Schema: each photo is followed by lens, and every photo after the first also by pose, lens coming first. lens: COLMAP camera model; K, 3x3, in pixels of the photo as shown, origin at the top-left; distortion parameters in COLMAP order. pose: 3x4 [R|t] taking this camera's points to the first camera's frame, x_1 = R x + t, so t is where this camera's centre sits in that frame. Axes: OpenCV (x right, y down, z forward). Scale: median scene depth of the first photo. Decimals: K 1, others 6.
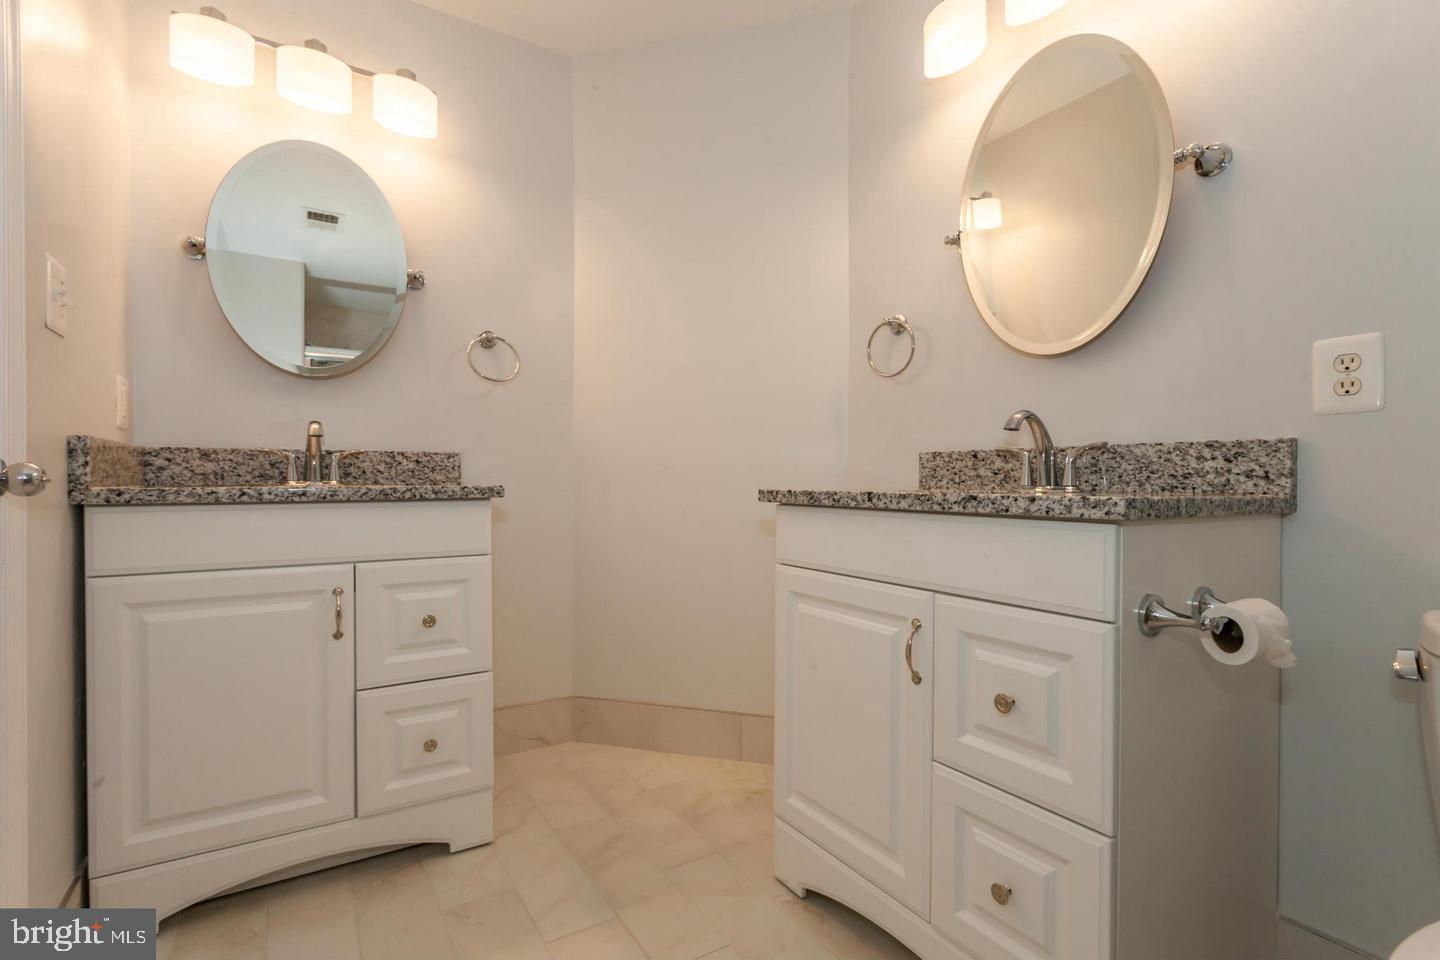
lens RADIAL K [[697.5, 0, 725.3], [0, 697.5, 480.2], [0, 0, 1]] dist [0.015270, 0.000165]
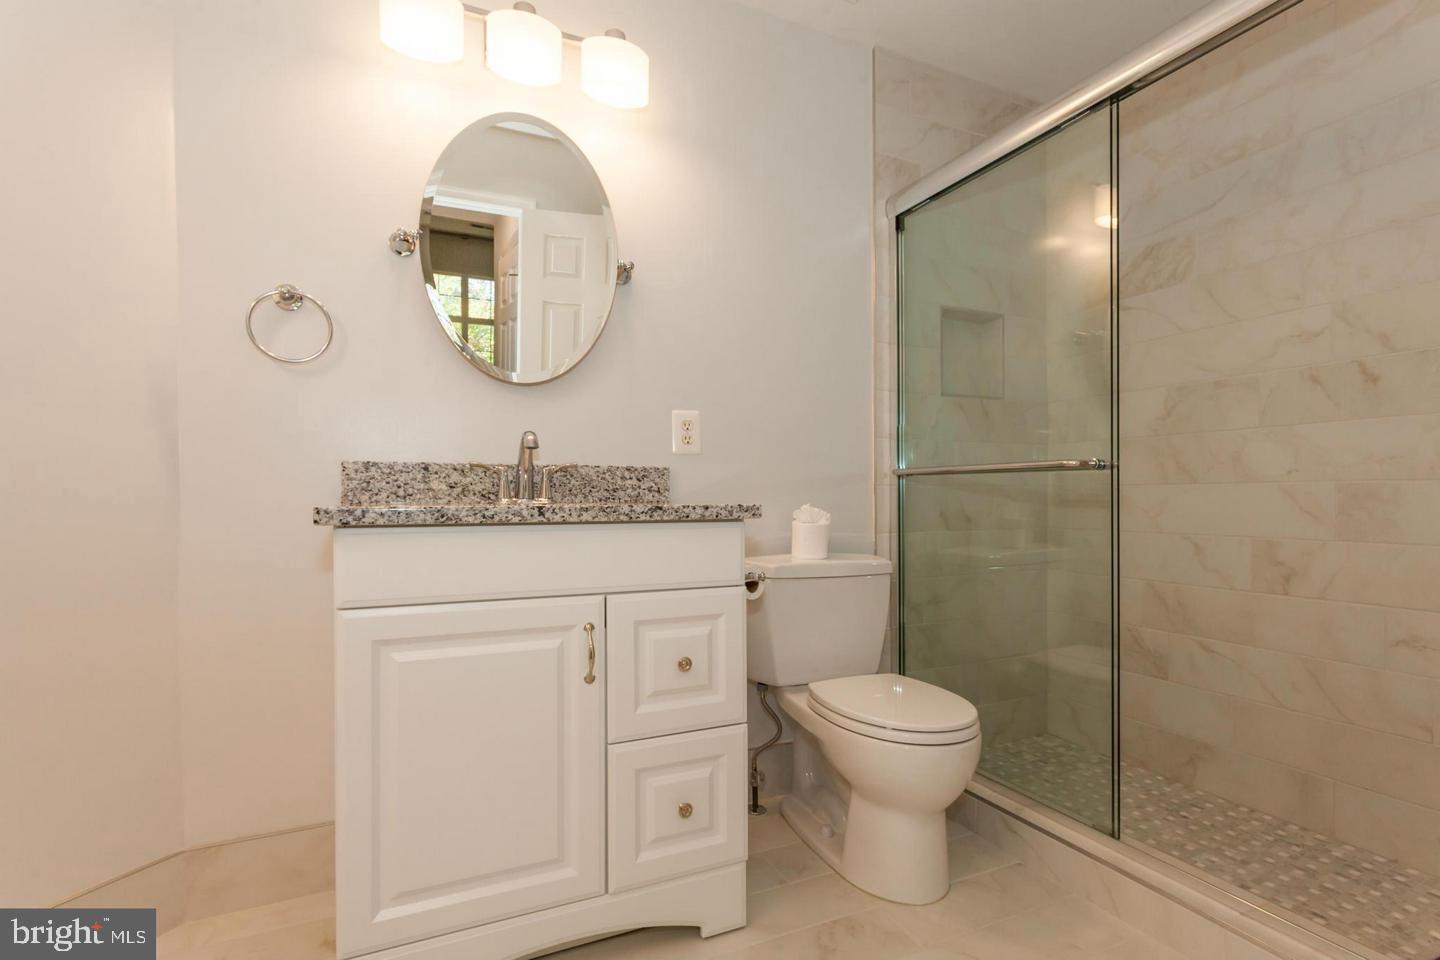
lens RADIAL K [[697.5, 0, 722.2], [0, 697.5, 483.4], [0, 0, 1]] dist [0.015270, 0.000165]
pose [[0.126953, 0.011712, 0.991840, -0.726549], [0.000866, 0.999929, -0.011918, -0.003035], [-0.991908, 0.002371, 0.126934, 0.621427]]
